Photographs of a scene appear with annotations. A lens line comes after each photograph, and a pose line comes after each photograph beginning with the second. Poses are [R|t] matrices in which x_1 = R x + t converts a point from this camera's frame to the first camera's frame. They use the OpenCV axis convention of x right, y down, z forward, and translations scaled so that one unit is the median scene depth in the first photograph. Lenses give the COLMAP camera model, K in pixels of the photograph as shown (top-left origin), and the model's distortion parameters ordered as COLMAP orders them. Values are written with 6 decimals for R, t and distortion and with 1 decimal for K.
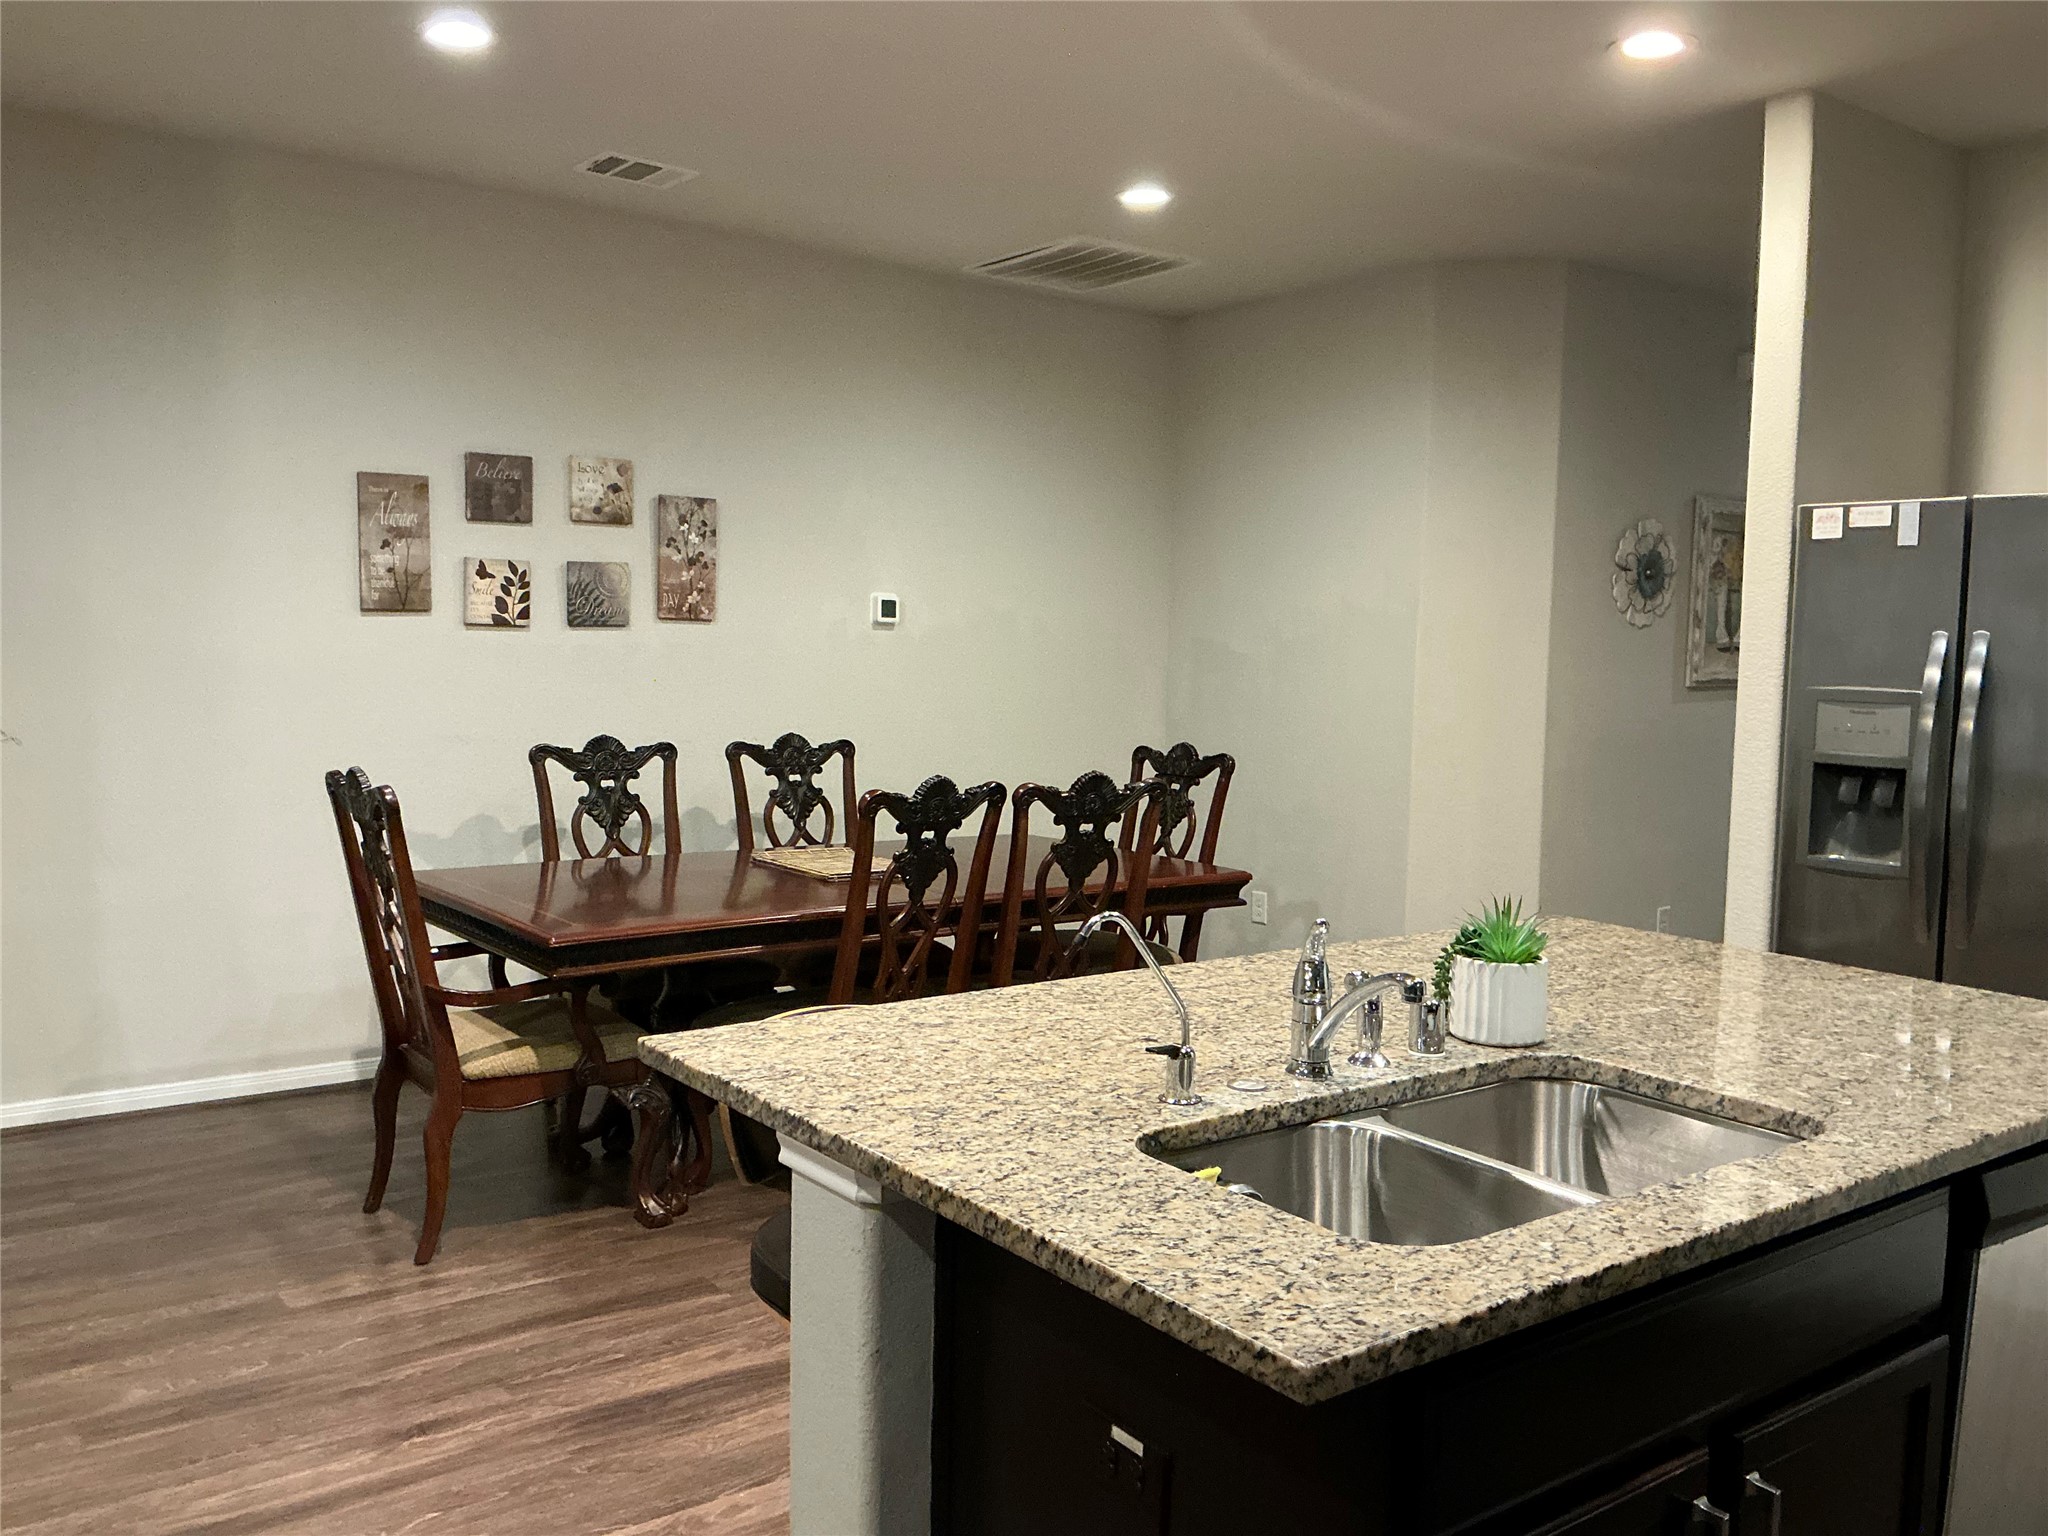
lens RADIAL K [[1679.4, 0, 1014.3], [0, 1679.4, 769.0], [0, 0, 1]] dist [0.059363, -0.097070]
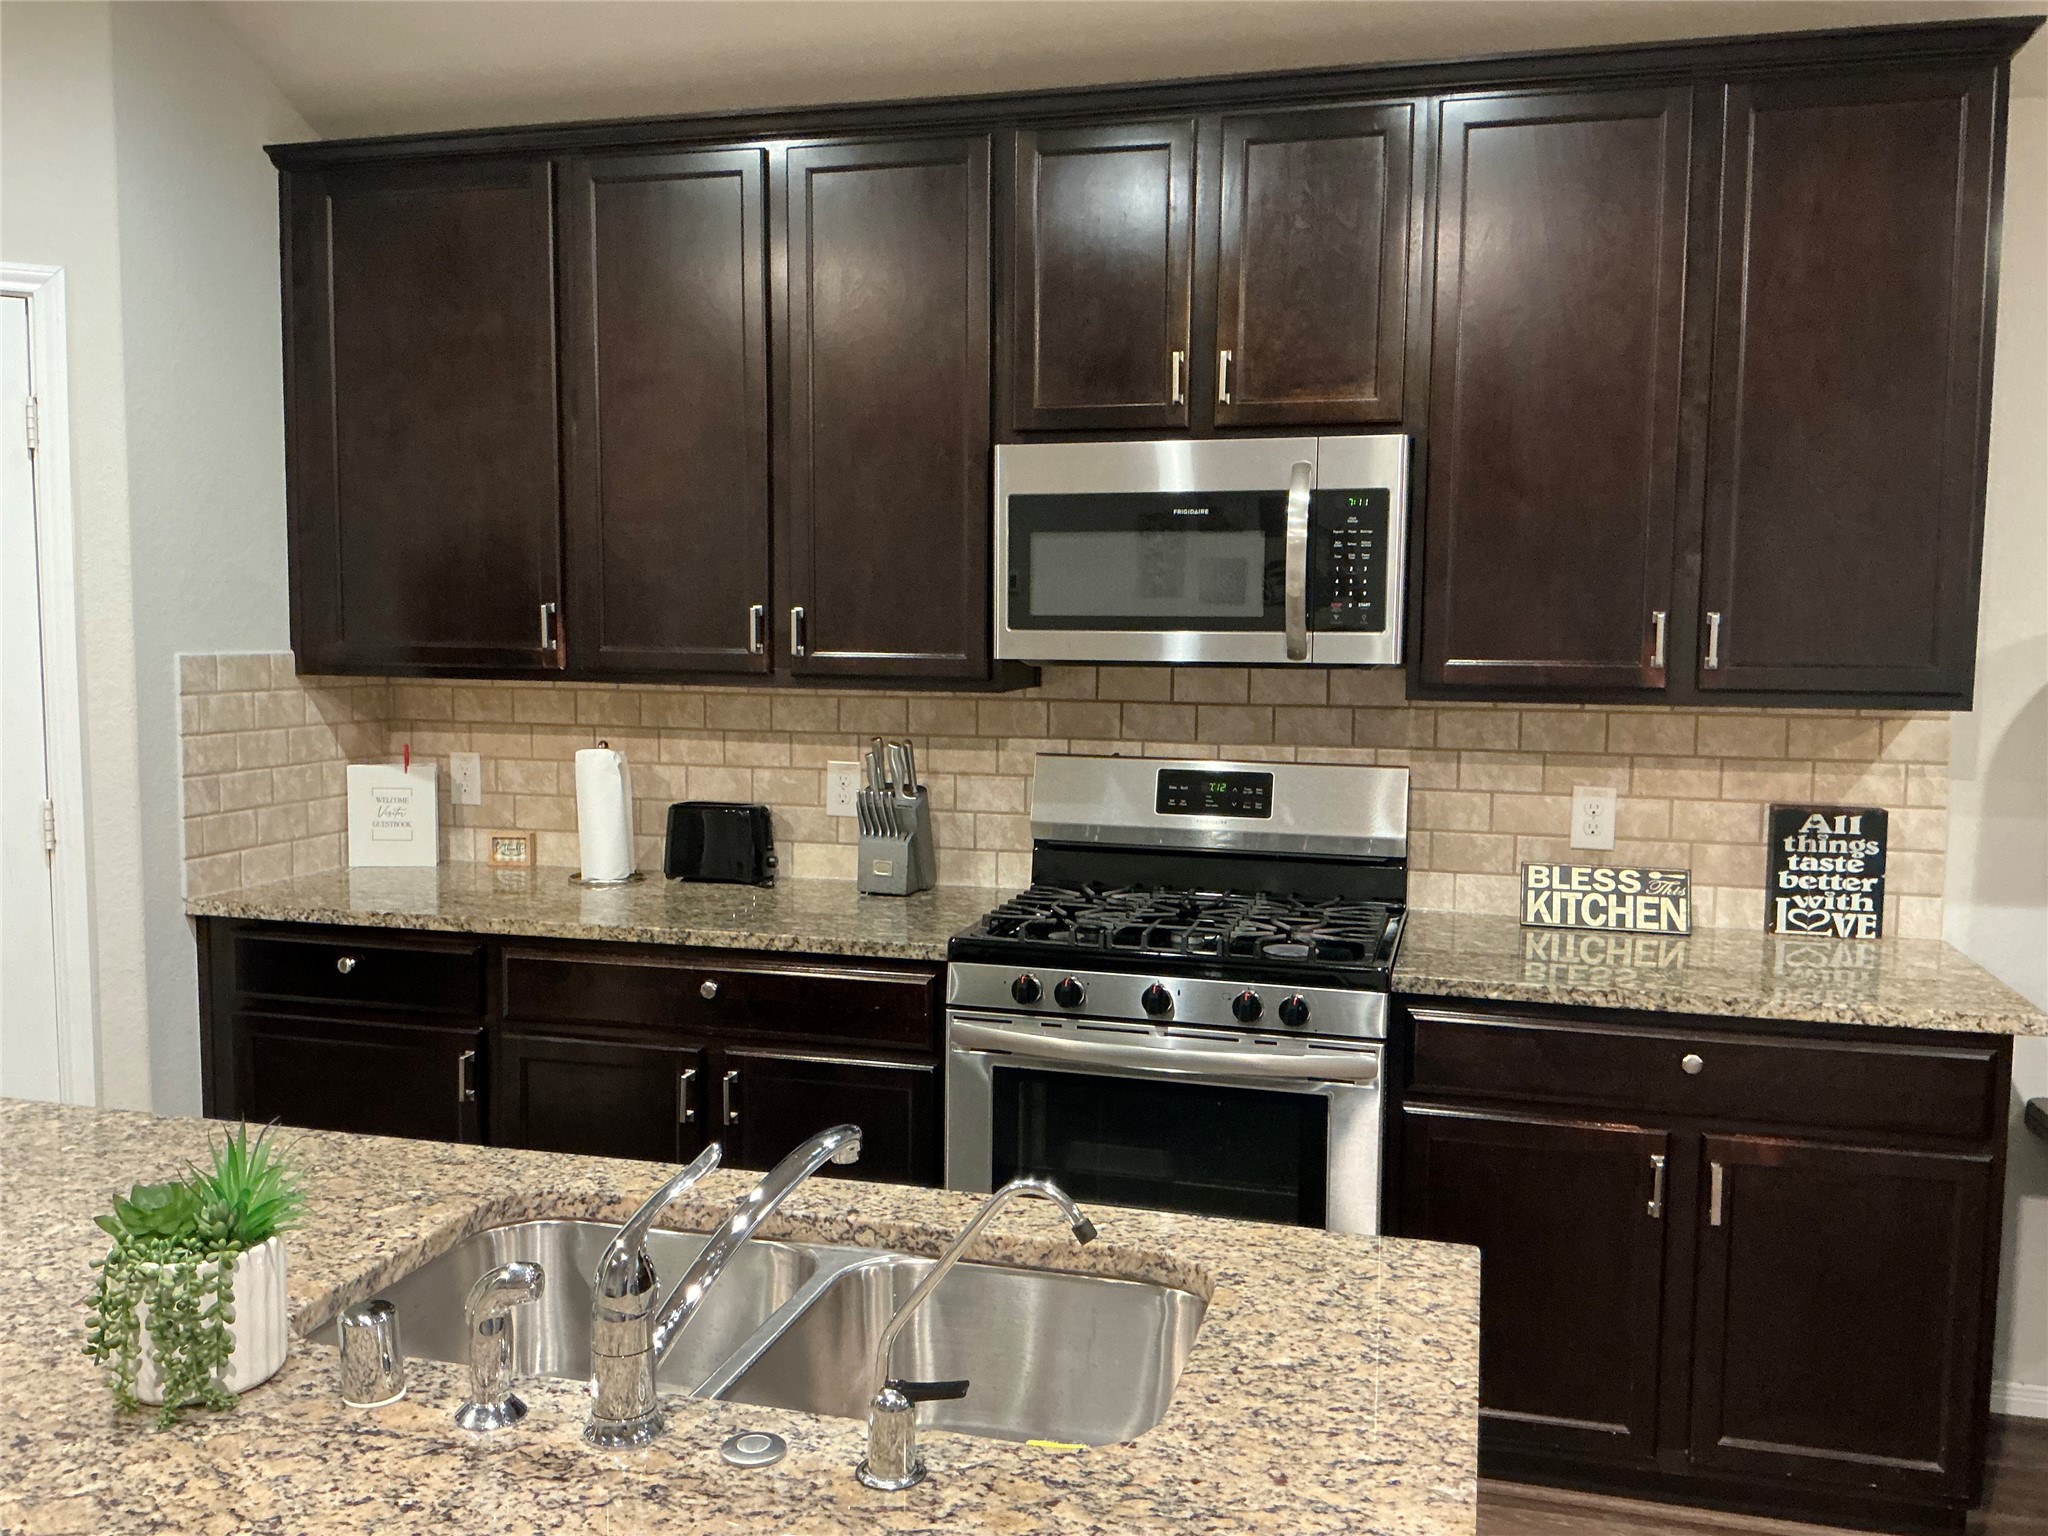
lens RADIAL K [[1679.4, 0, 1013.7], [0, 1679.4, 764.5], [0, 0, 1]] dist [0.059363, -0.097070]
pose [[-0.617685, -0.094821, 0.780688, -0.137066], [0.036605, 0.988162, 0.148982, -0.053259], [-0.785573, 0.120601, -0.606902, 0.462682]]
